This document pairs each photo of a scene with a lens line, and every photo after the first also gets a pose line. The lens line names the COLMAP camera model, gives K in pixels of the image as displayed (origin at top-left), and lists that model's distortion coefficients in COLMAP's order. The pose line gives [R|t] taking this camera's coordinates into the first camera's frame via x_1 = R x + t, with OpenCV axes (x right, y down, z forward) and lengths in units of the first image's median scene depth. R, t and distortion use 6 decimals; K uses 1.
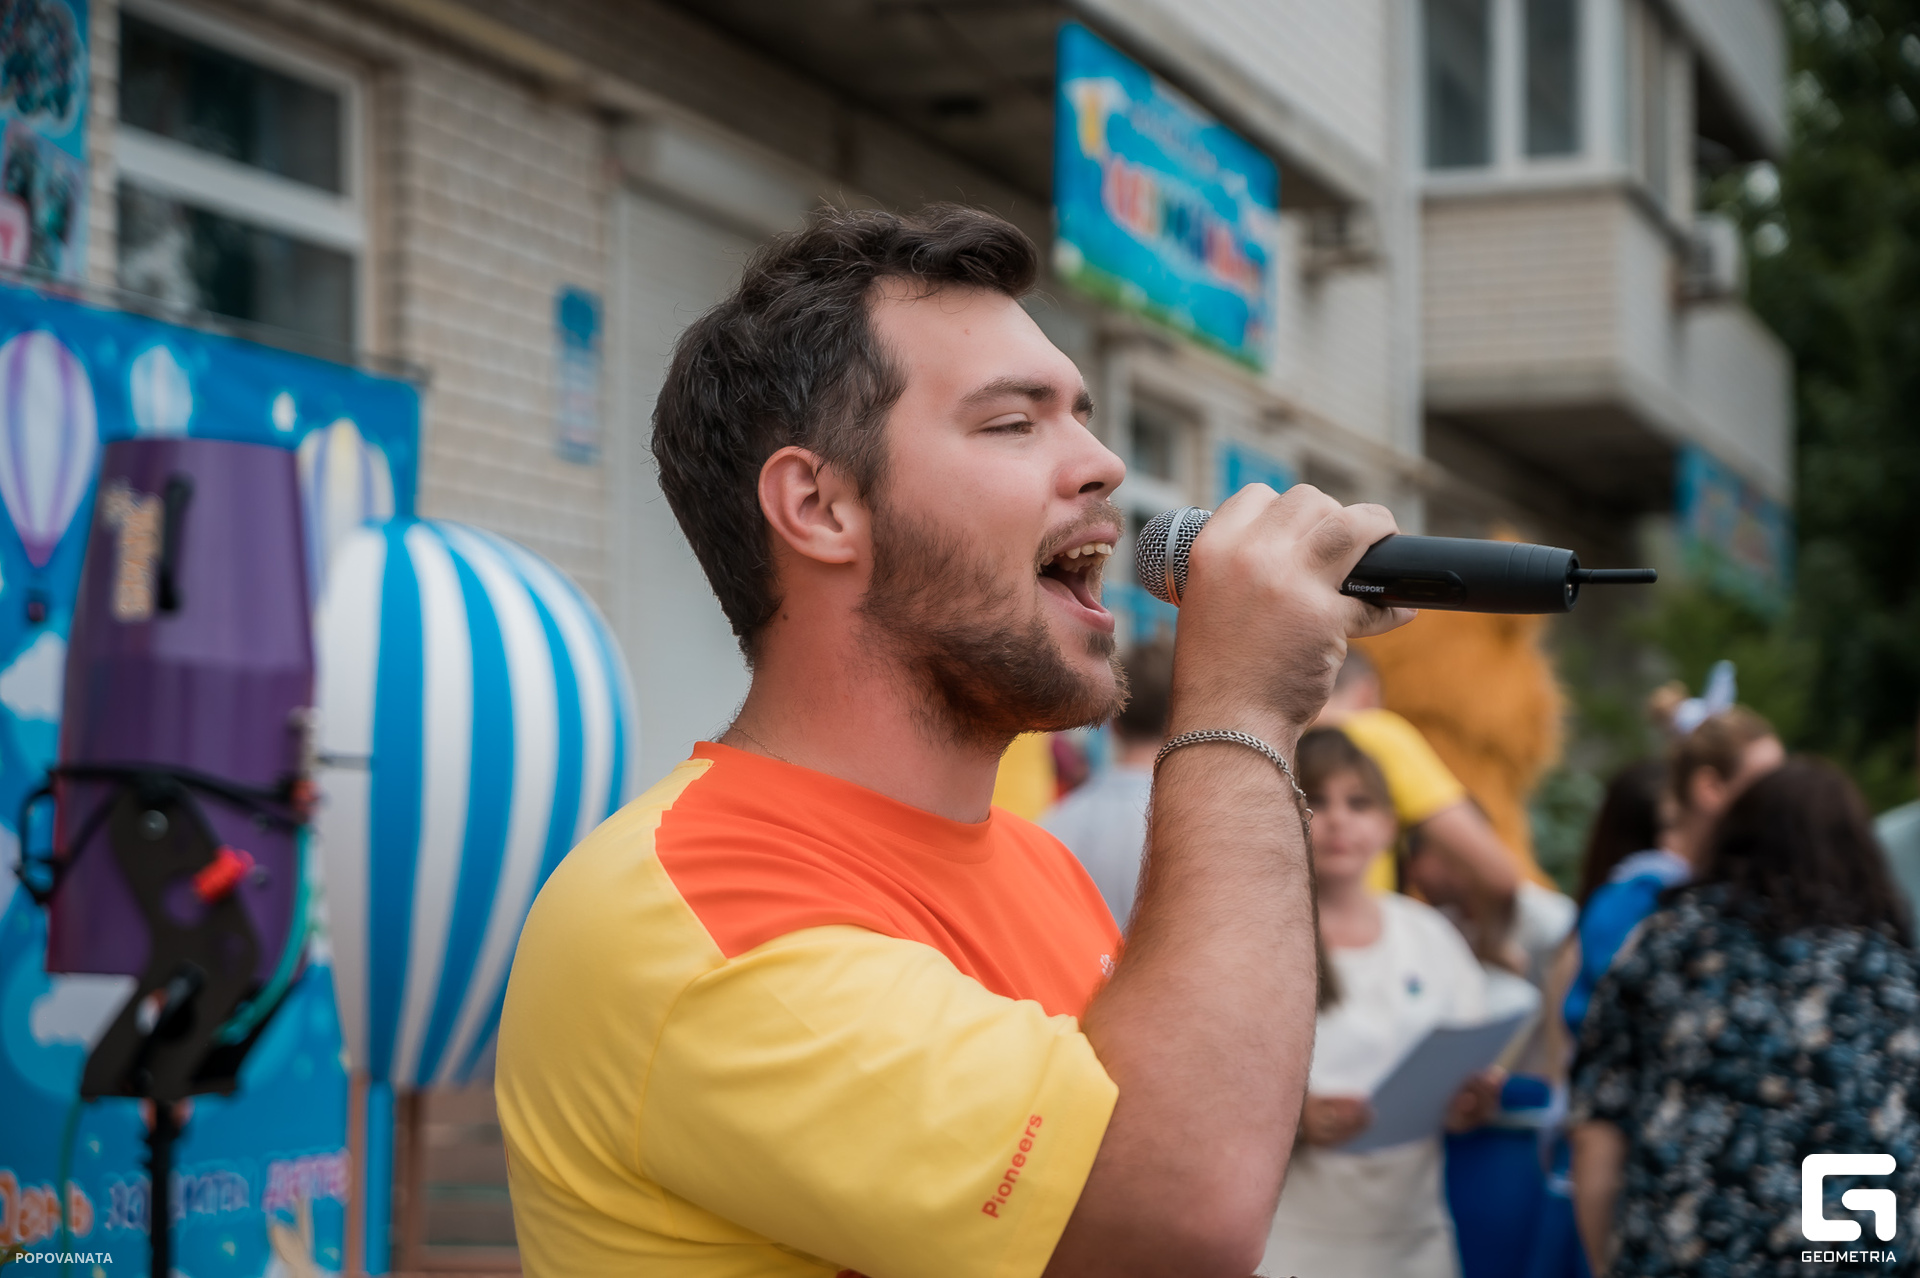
lens RADIAL K [[3895.8, 0, 950.8], [0, 3895.8, 650.1], [0, 0, 1]] dist [0.082317, 0.000000]
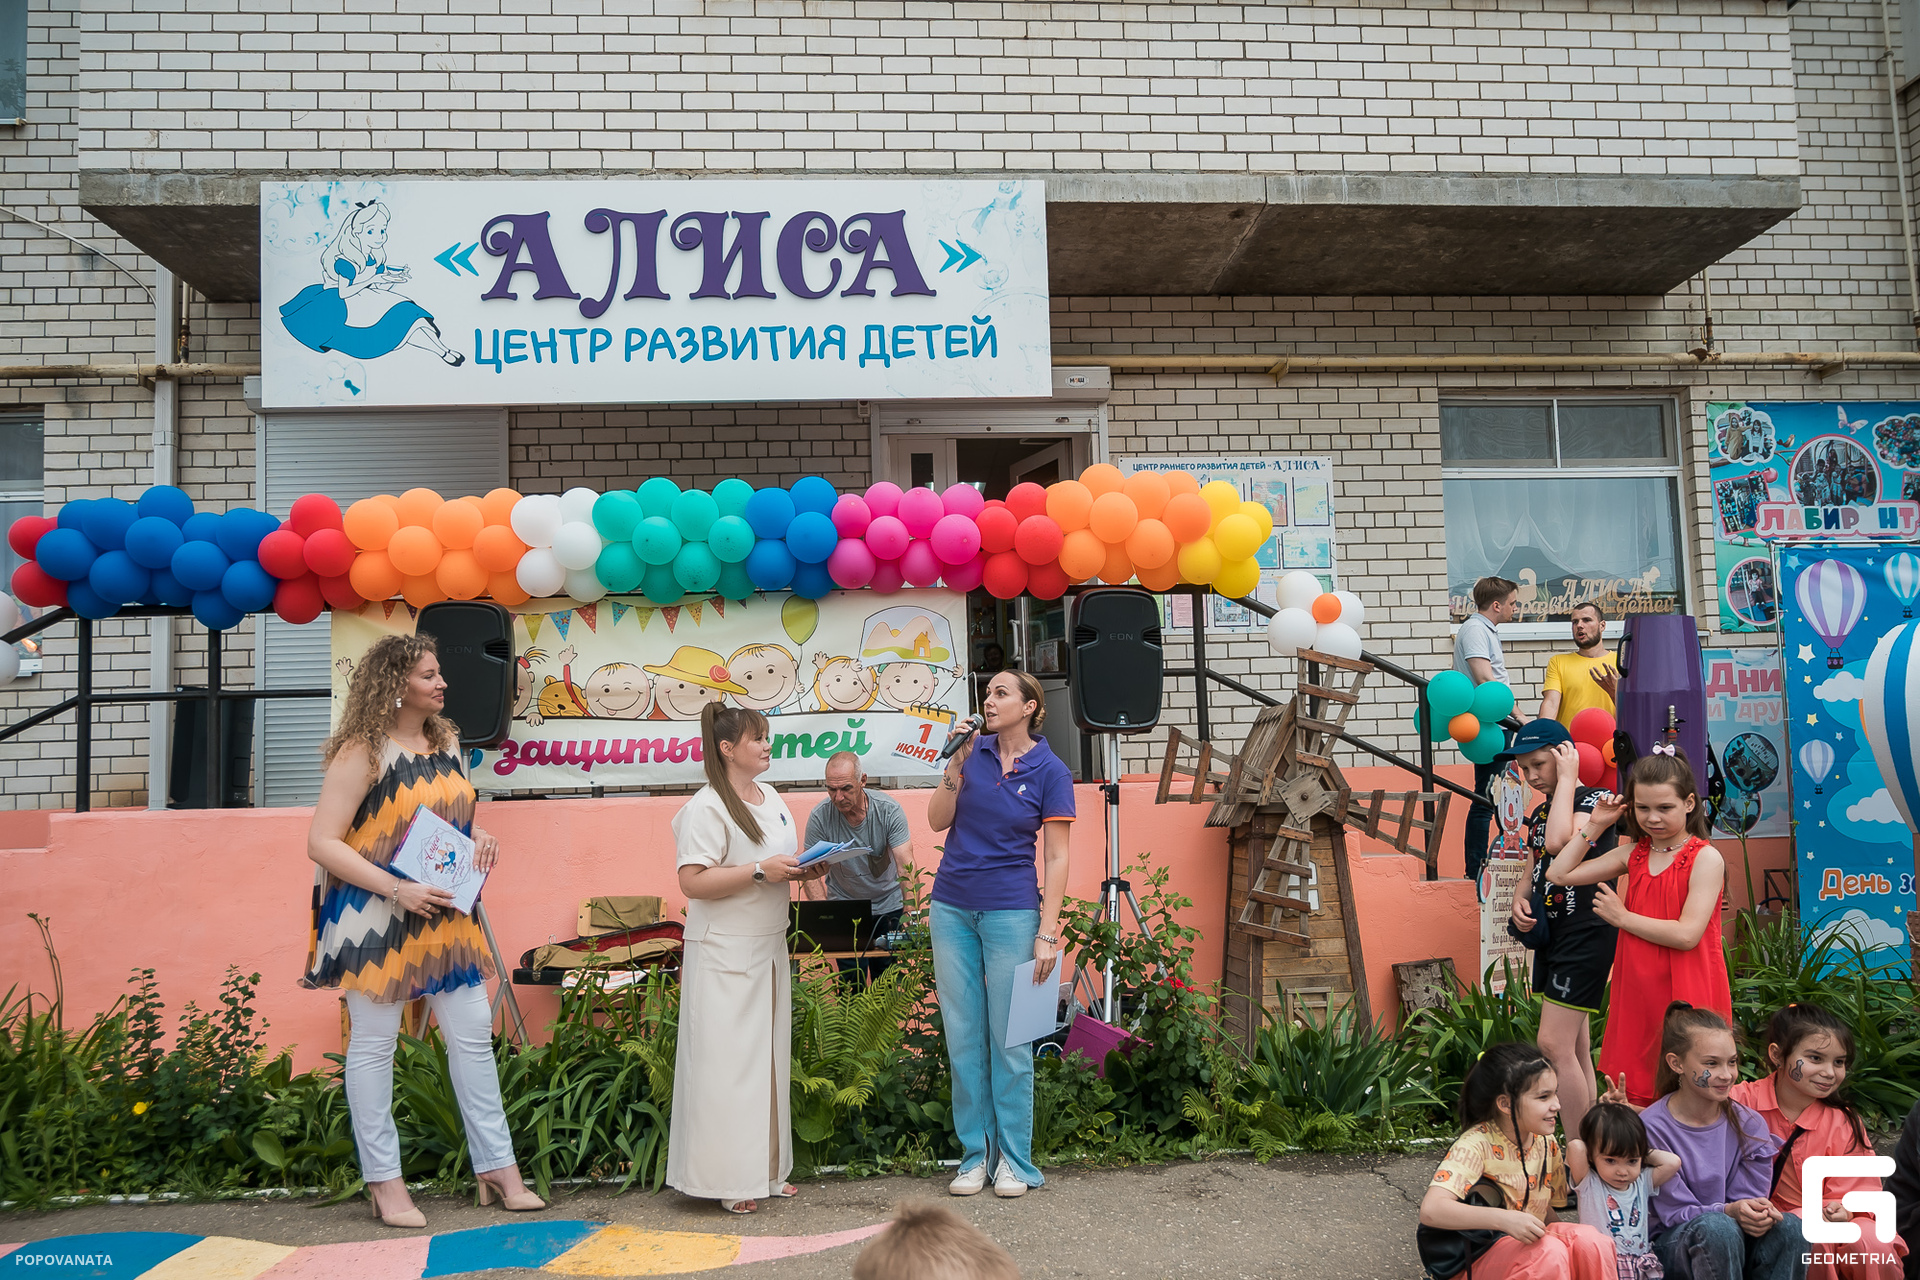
lens RADIAL K [[1448.7, 0, 1018.2], [0, 1448.7, 694.8], [0, 0, 1]] dist [-0.012767, 0.005354]
pose [[0.404268, -0.077884, -0.911318, 0.366430], [0.080439, 0.995535, -0.049398, 0.012930], [0.911096, -0.053335, 0.408728, 0.060388]]
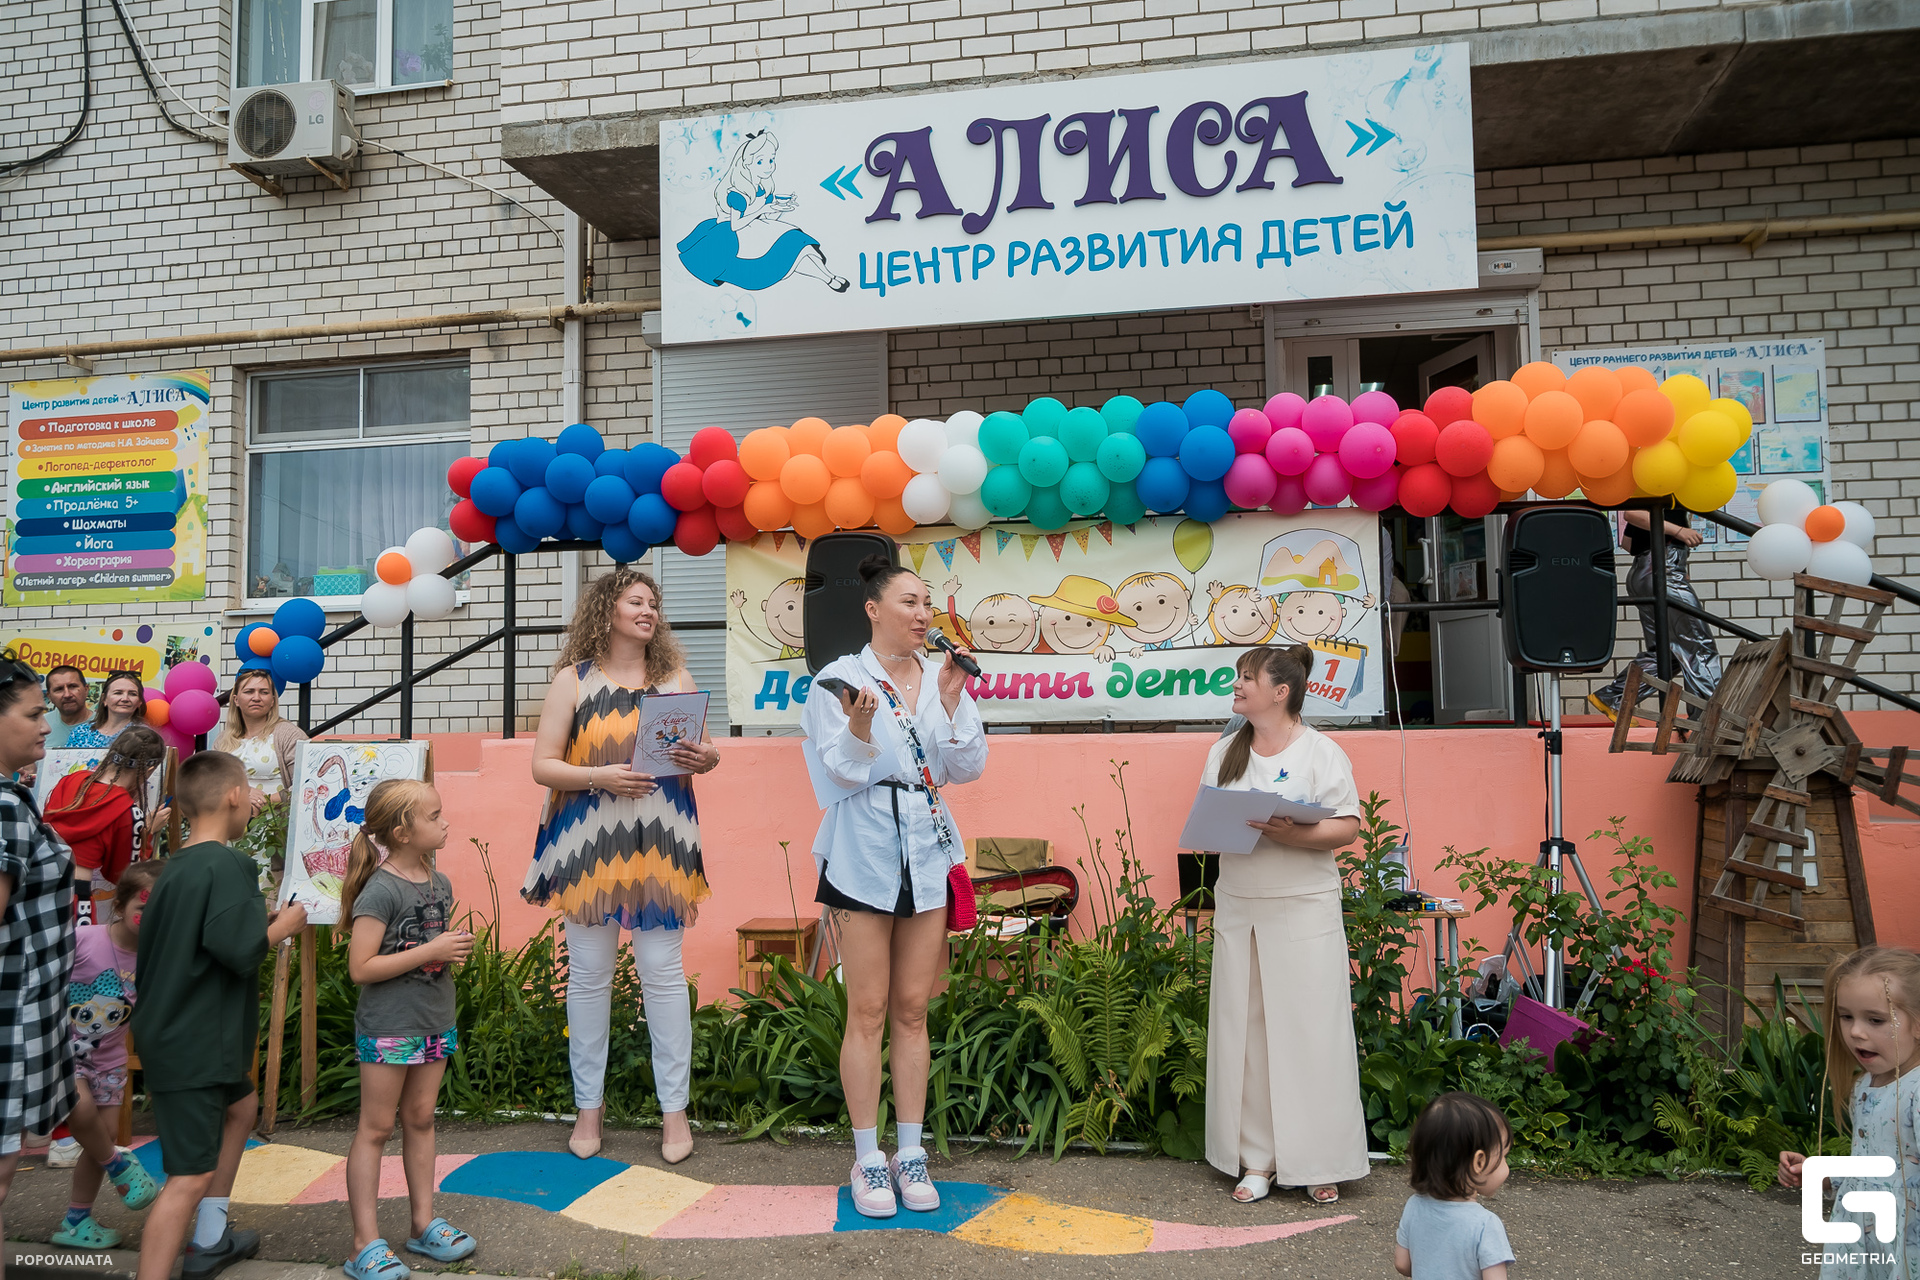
lens RADIAL K [[1549.2, 0, 957.7], [0, 1549.2, 628.5], [0, 0, 1]] dist [-0.016225, 0.012930]
pose [[0.137231, -0.066335, -0.988315, 0.356316], [0.065679, 0.996169, -0.057742, 0.003641], [0.988359, -0.056987, 0.141062, 0.048449]]
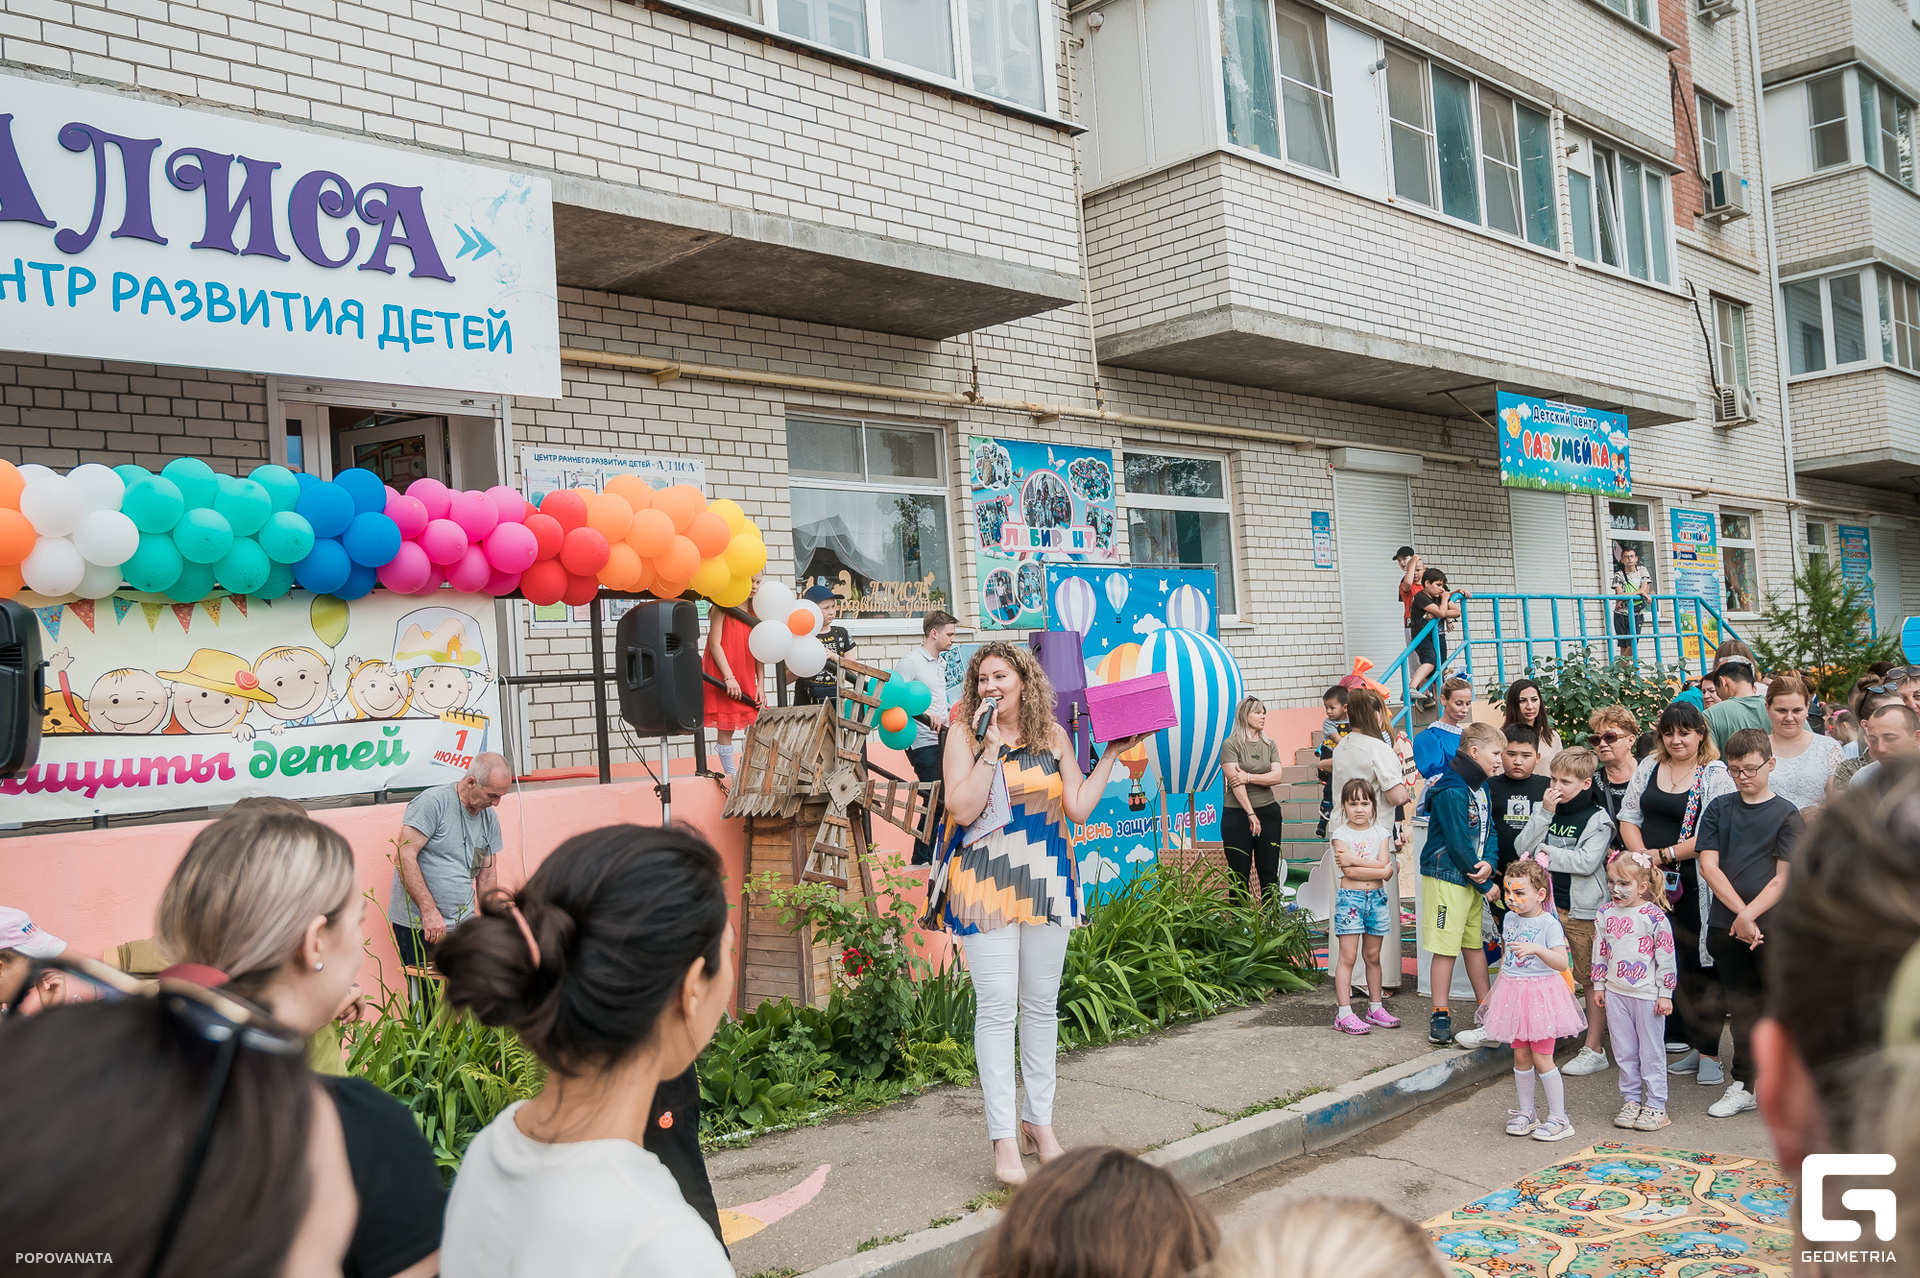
lens RADIAL K [[1647.0, 0, 960.6], [0, 1647.0, 654.1], [0, 0, 1]] dist [-0.016721, 0.011015]
pose [[0.891511, -0.070157, -0.447534, 0.262739], [0.087421, 0.996009, 0.018009, -0.040175], [0.444484, -0.055180, 0.894085, -0.277824]]
